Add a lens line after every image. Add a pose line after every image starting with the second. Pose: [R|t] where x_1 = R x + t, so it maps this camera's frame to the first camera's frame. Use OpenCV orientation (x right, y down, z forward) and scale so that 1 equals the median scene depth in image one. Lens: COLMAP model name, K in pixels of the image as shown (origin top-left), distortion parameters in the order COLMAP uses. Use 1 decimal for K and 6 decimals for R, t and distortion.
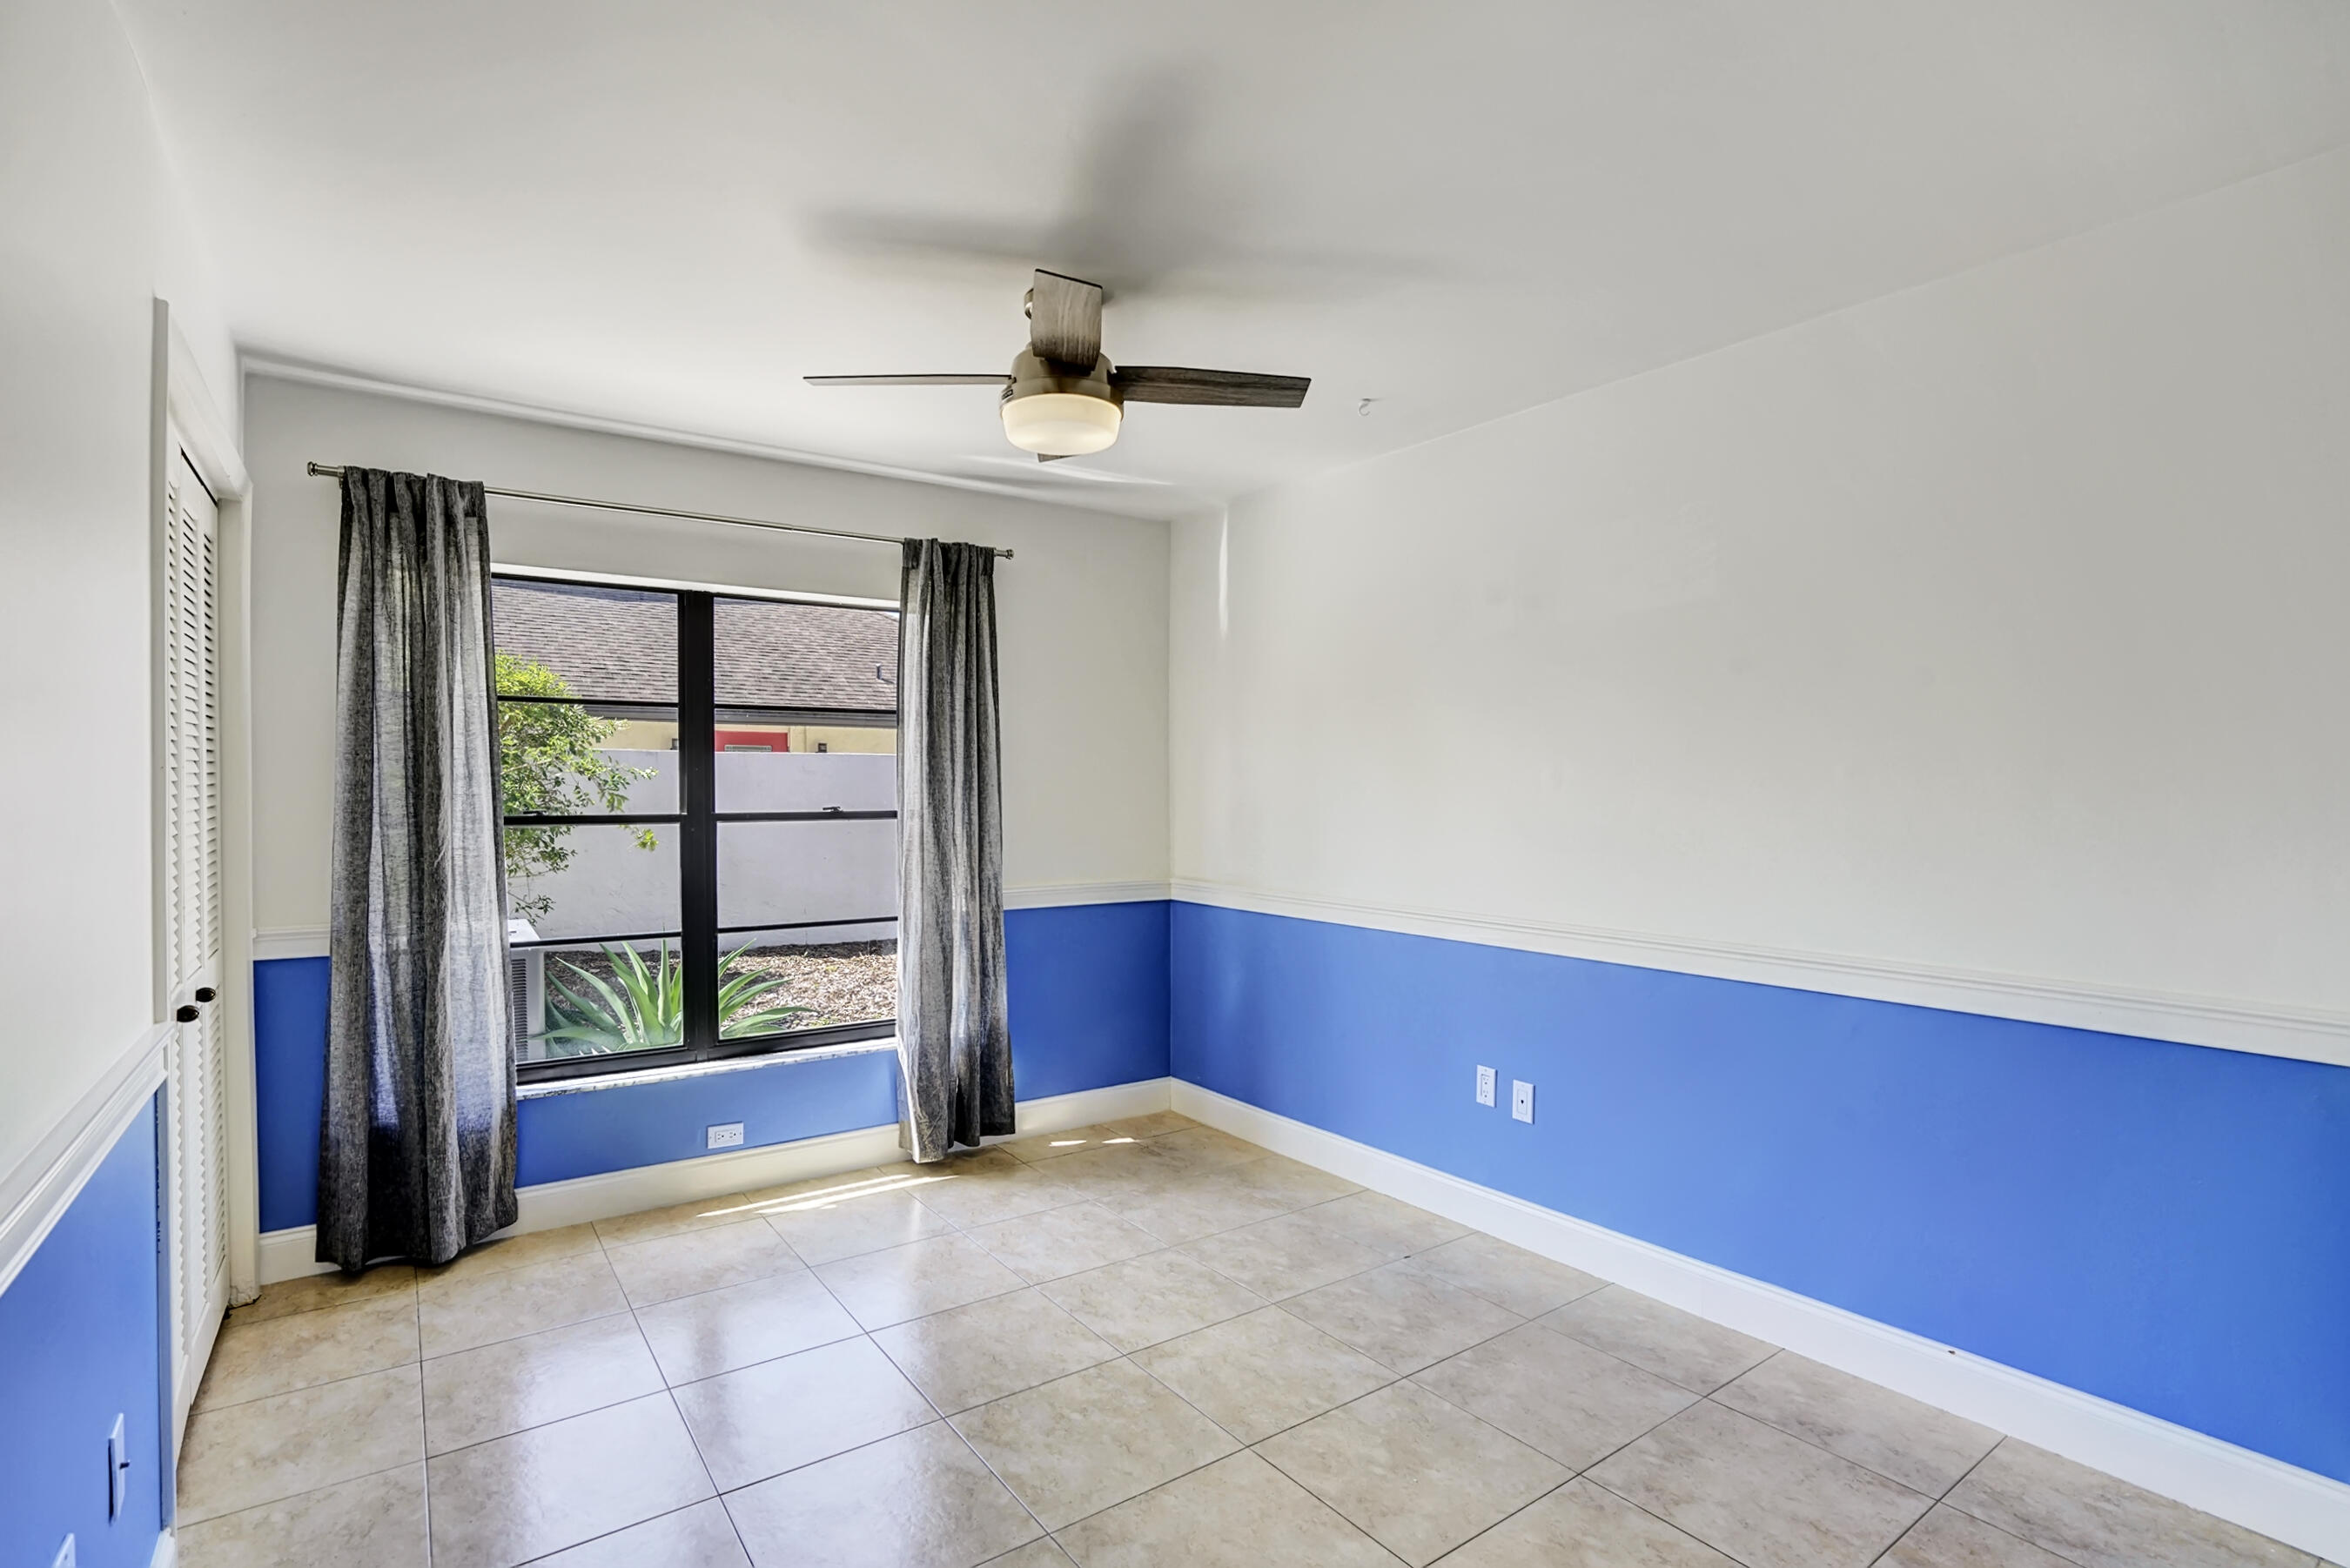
lens RADIAL K [[1102.5, 0, 1193.6], [0, 1102.5, 790.5], [0, 0, 1]] dist [-0.051551, 0.016835]
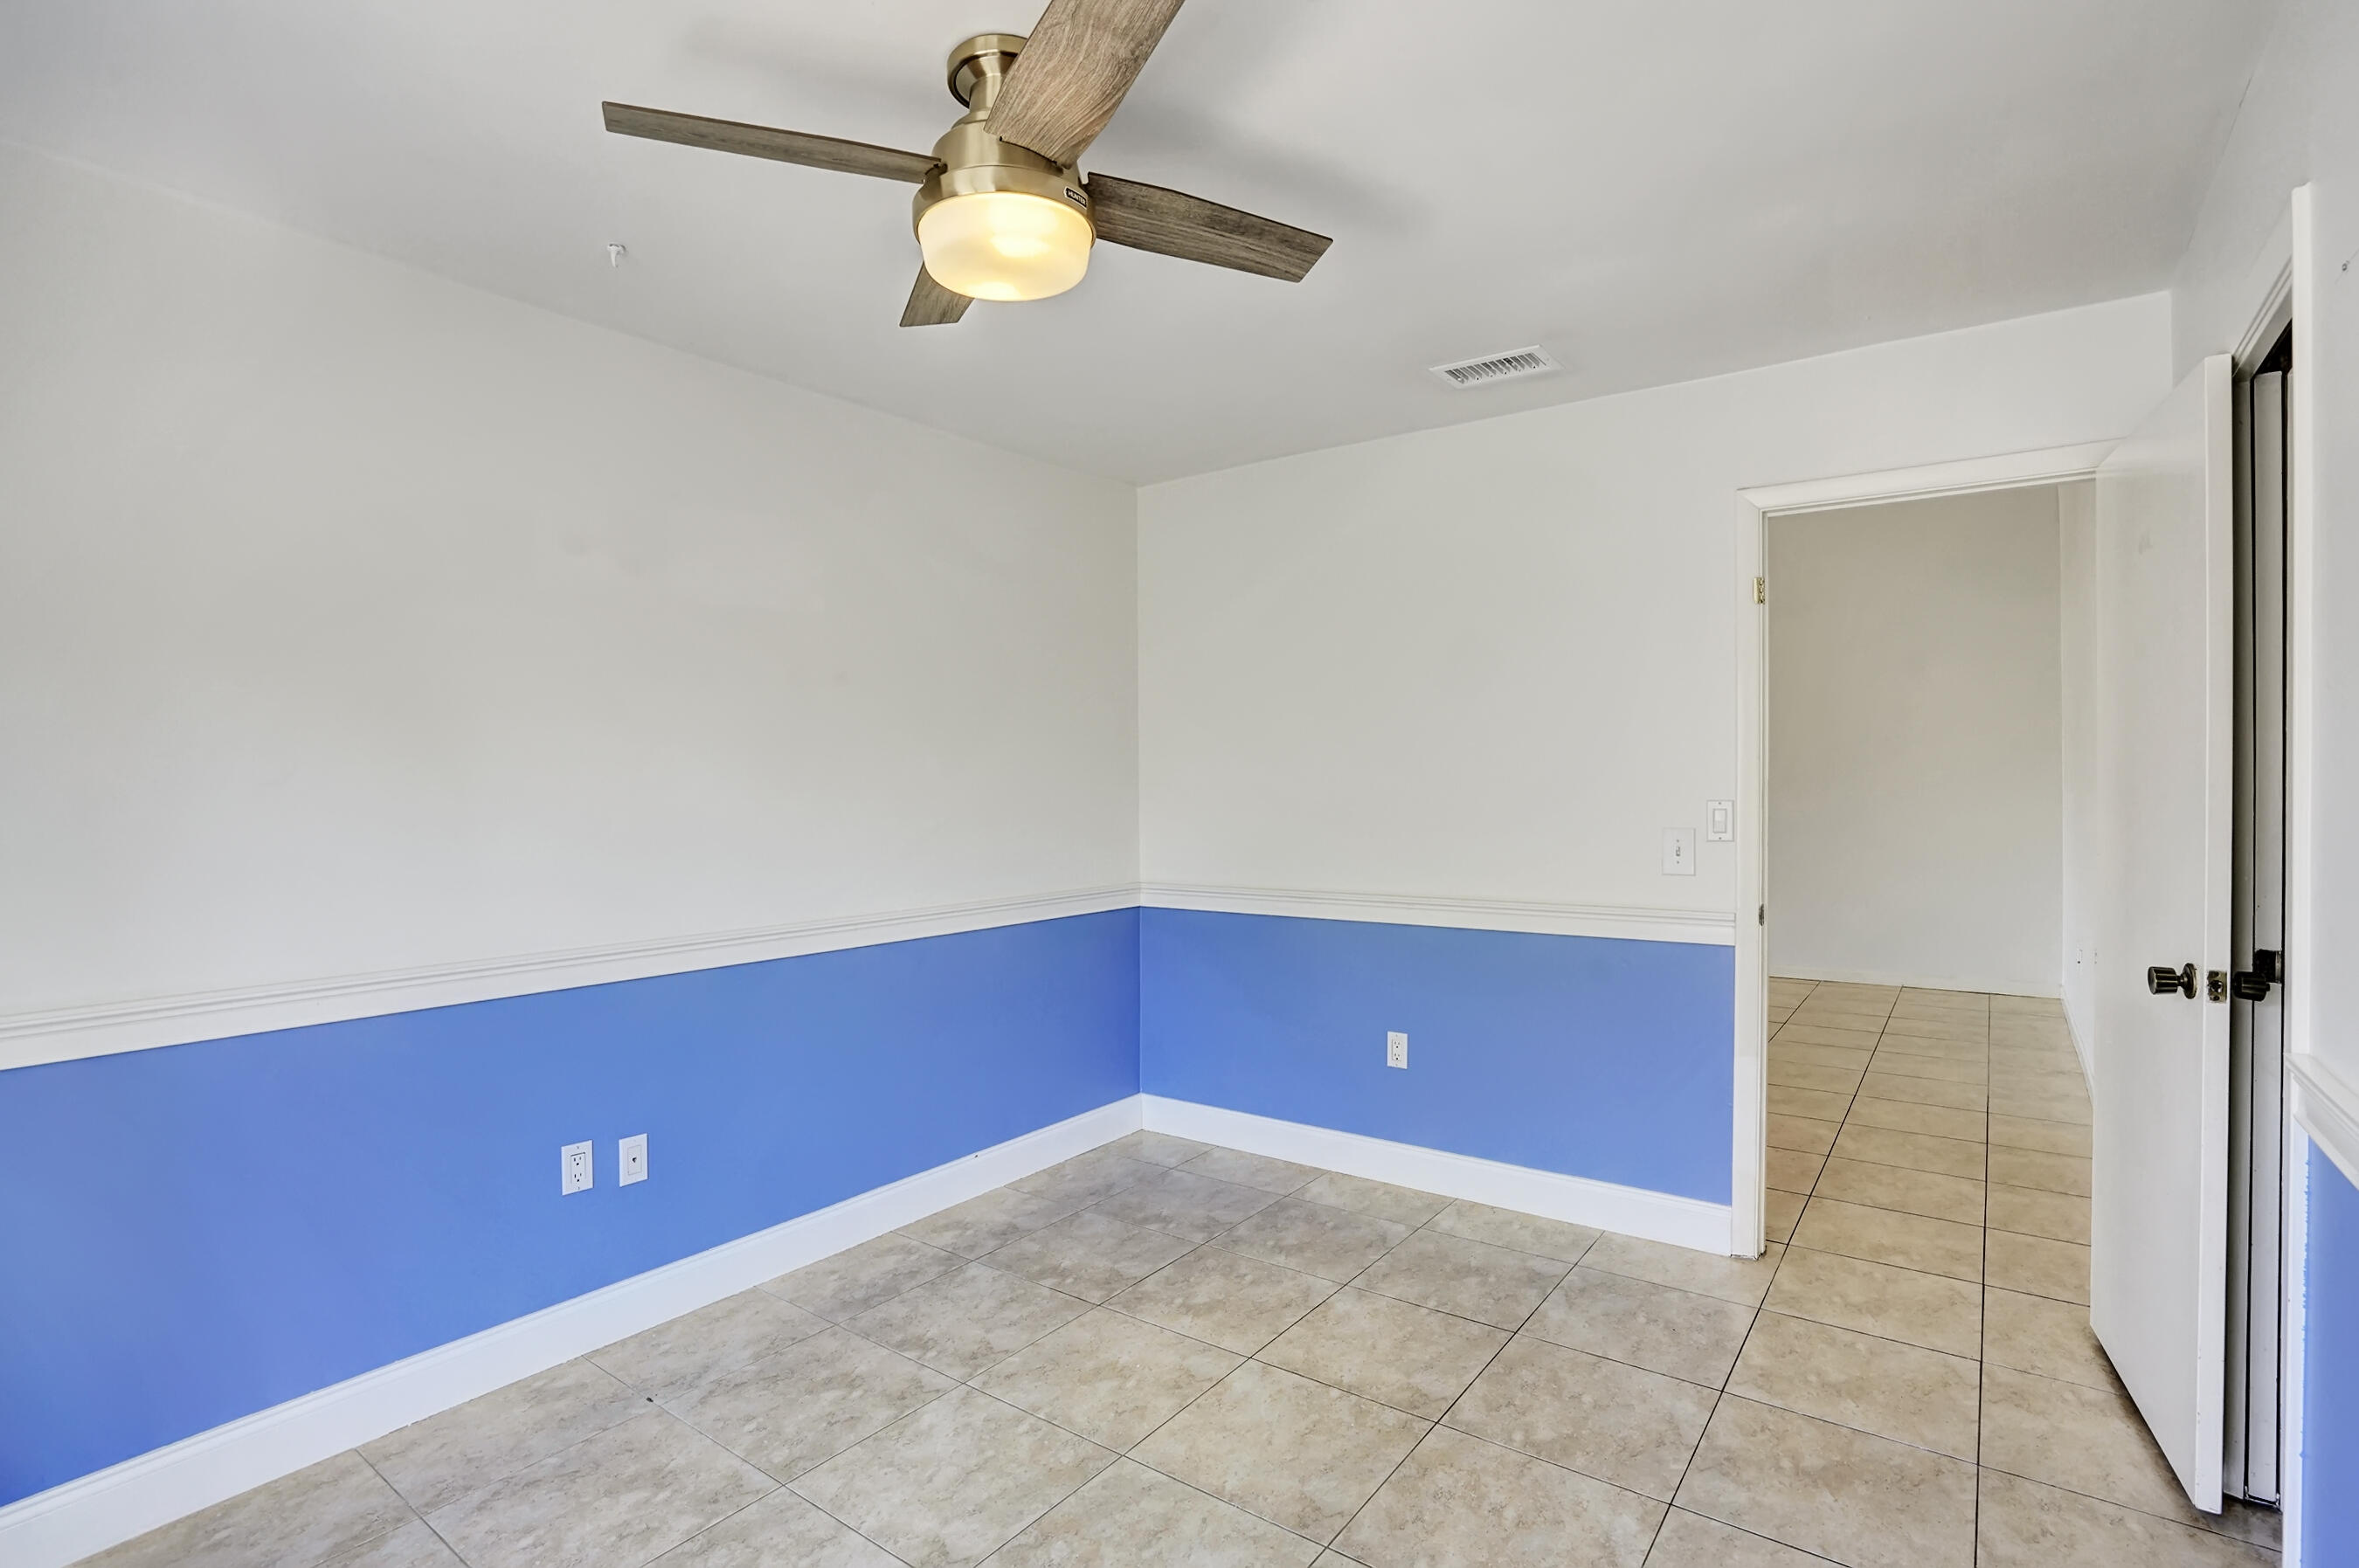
lens RADIAL K [[1106.8, 0, 1167.3], [0, 1106.8, 785.3], [0, 0, 1]] dist [-0.051551, 0.016835]
pose [[-0.285364, 0.000056, 0.958419, -0.766276], [0.006909, 0.999974, 0.001998, -0.002584], [-0.958394, 0.007192, -0.285357, 1.047055]]
